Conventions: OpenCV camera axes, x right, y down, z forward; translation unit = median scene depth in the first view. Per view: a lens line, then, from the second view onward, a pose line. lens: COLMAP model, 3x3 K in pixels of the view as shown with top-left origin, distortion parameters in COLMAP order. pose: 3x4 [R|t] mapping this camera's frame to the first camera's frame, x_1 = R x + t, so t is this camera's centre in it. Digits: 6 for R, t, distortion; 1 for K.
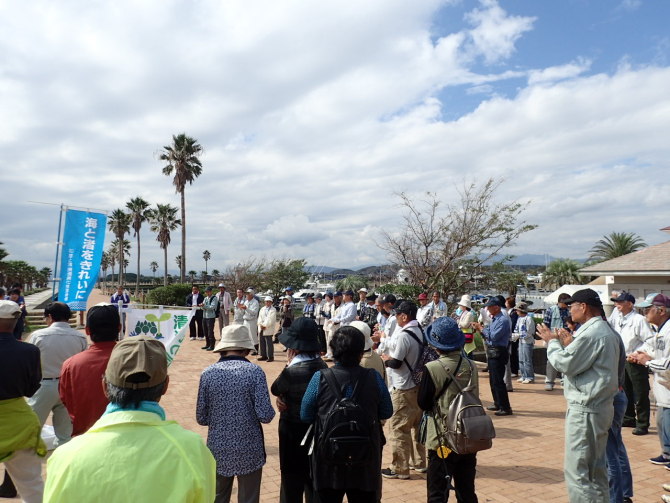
lens RADIAL K [[491.0, 0, 335.1], [0, 491.0, 251.2], [0, 0, 1]] dist [-0.000787, -0.001701]
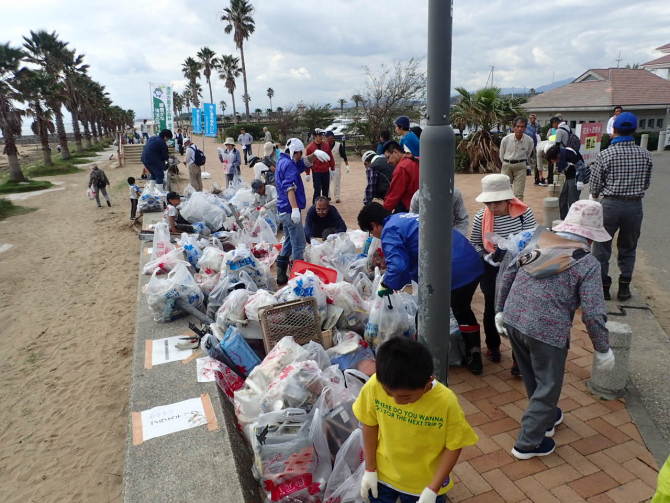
lens RADIAL K [[491.0, 0, 335.3], [0, 491.0, 250.9], [0, 0, 1]] dist [-0.000787, -0.001701]
pose [[0.990614, 0.015576, -0.135802, 0.080267], [0.029235, 0.946356, 0.321799, -0.019447], [0.133529, -0.322749, 0.937018, -0.236746]]
